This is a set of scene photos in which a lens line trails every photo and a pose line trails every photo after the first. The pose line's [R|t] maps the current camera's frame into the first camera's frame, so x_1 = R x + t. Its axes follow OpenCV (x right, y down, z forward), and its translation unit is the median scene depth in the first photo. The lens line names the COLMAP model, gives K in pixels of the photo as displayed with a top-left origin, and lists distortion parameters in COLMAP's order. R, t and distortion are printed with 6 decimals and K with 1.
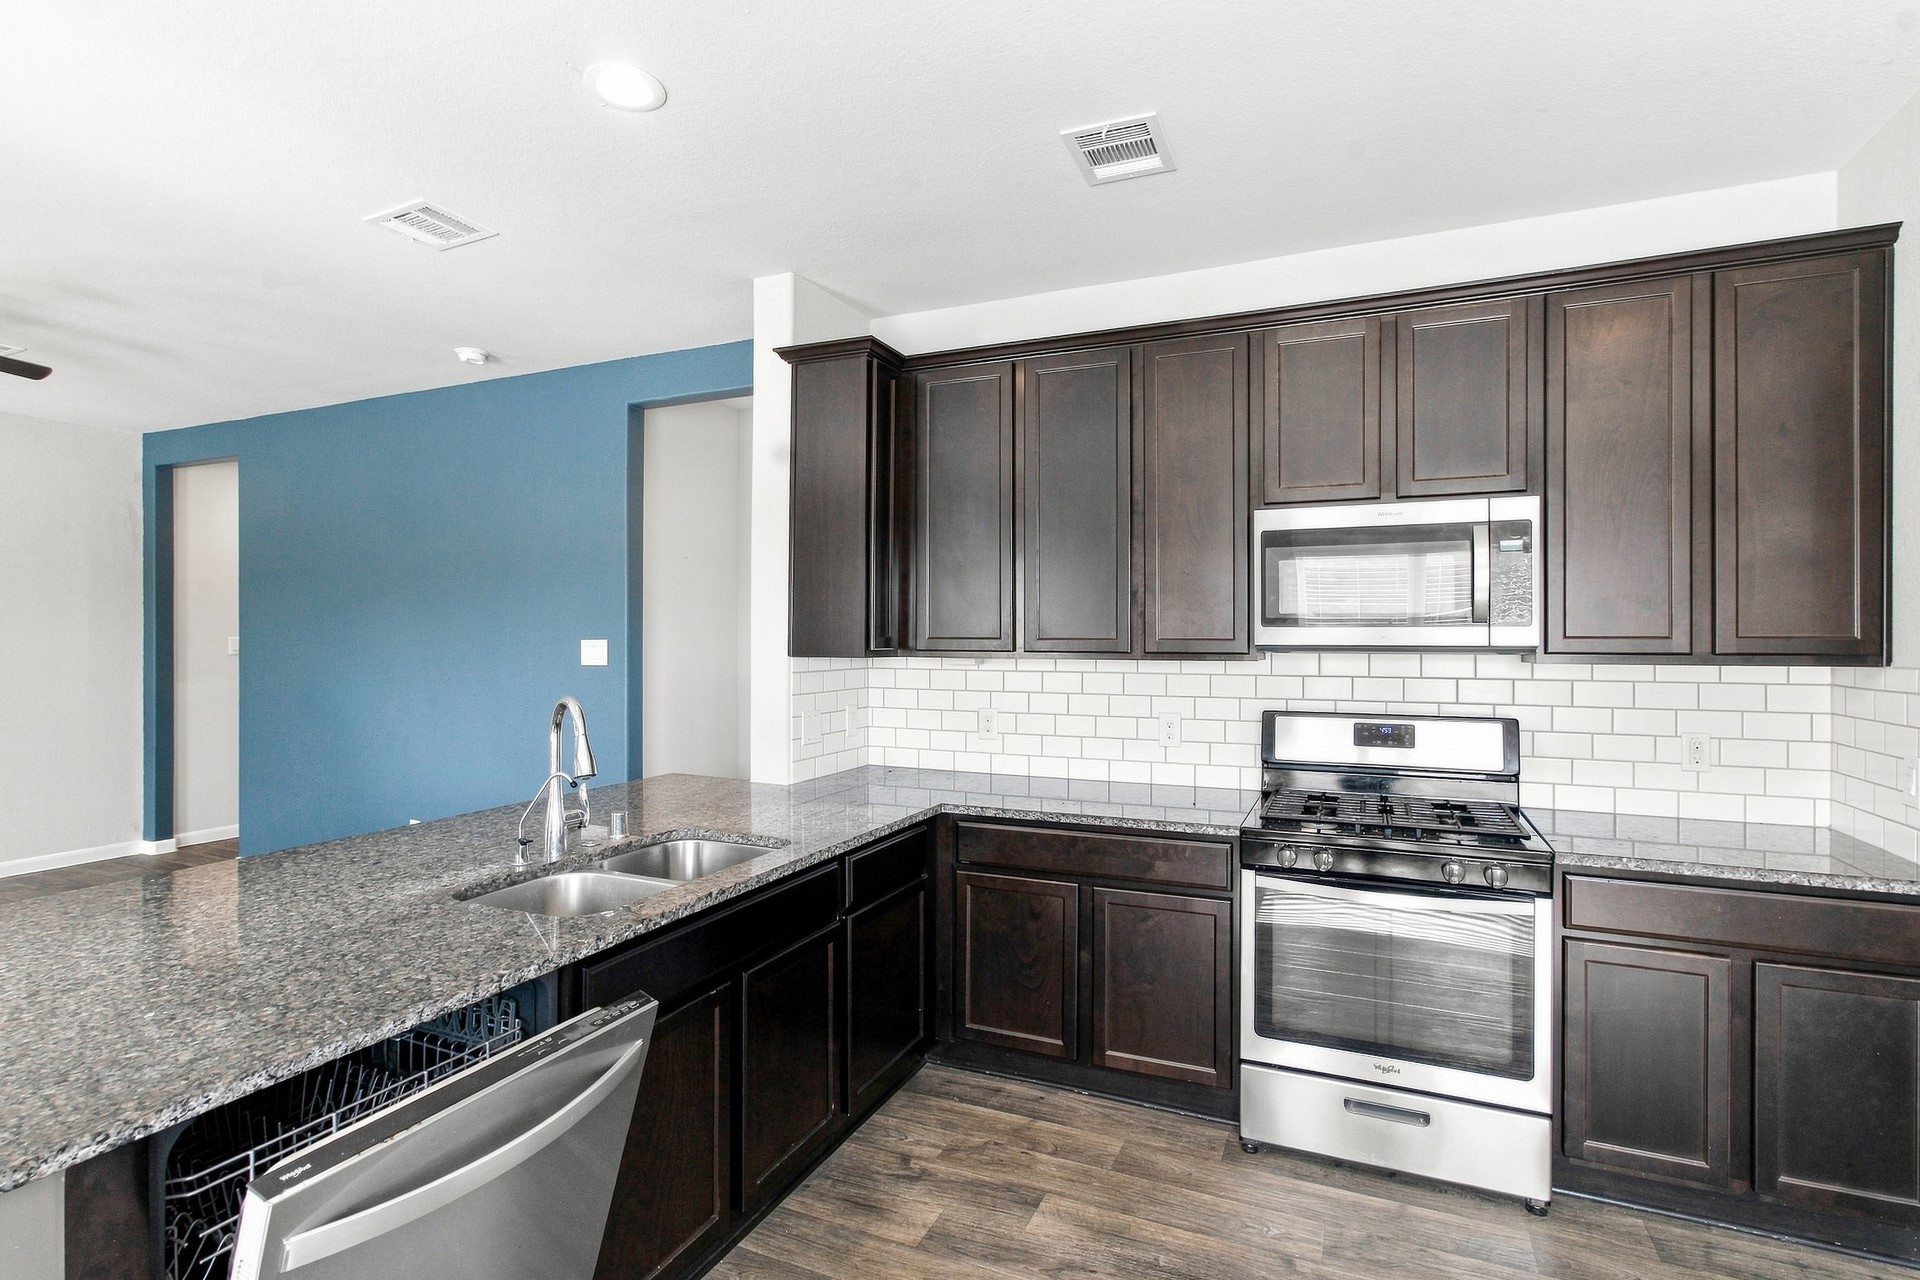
lens RADIAL K [[929.7, 0, 962.2], [0, 929.7, 617.5], [0, 0, 1]] dist [0.000429, -0.000244]
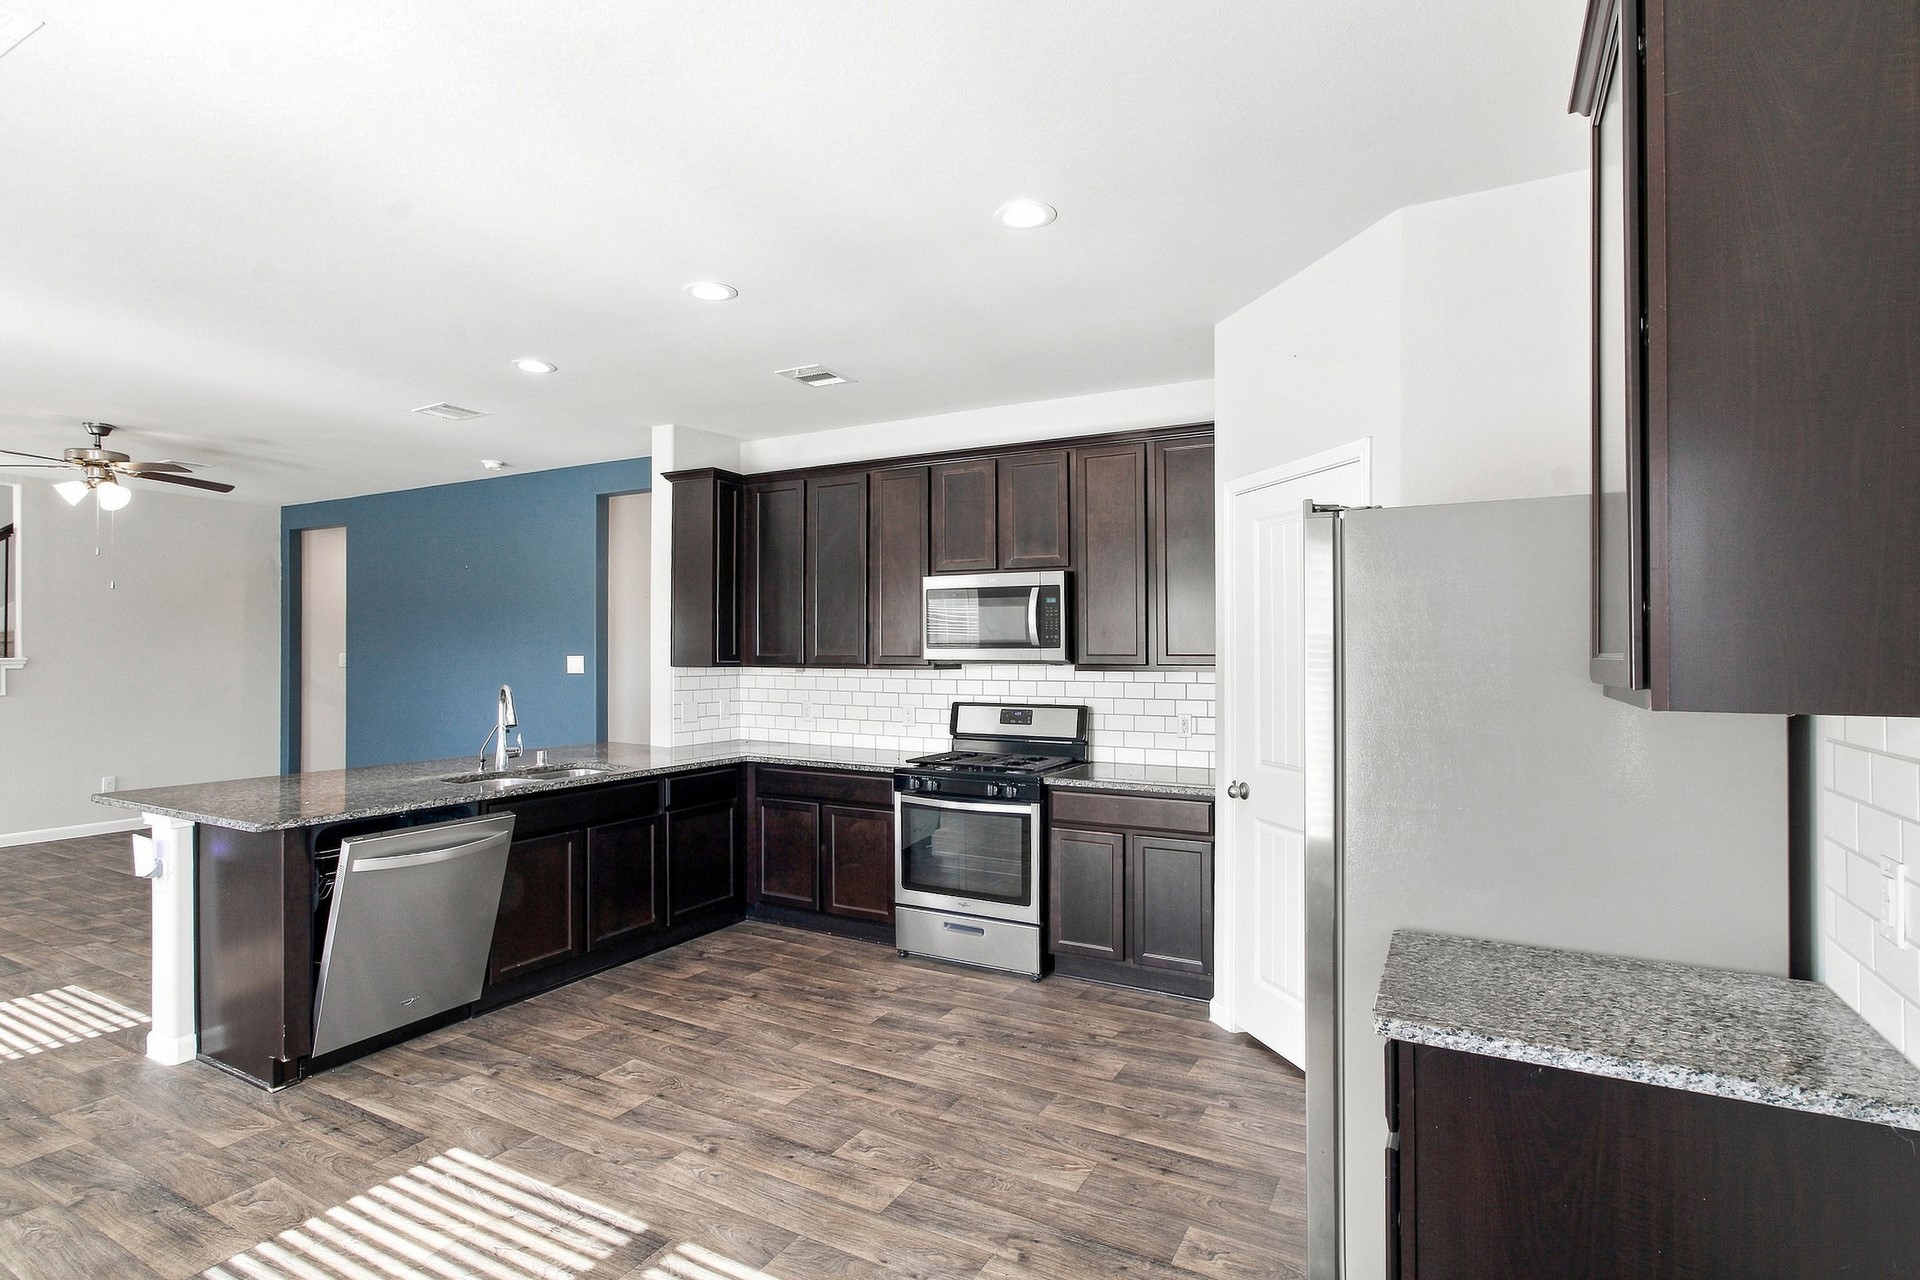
lens RADIAL K [[944.6, 0, 960.0], [0, 944.6, 640.0], [0, 0, 1]] dist [-0.002773, 0.000191]
pose [[0.996186, 0.002000, -0.087228, 0.521629], [-0.001715, 0.999993, 0.003341, -0.010870], [0.087234, -0.003179, 0.996183, -0.653411]]
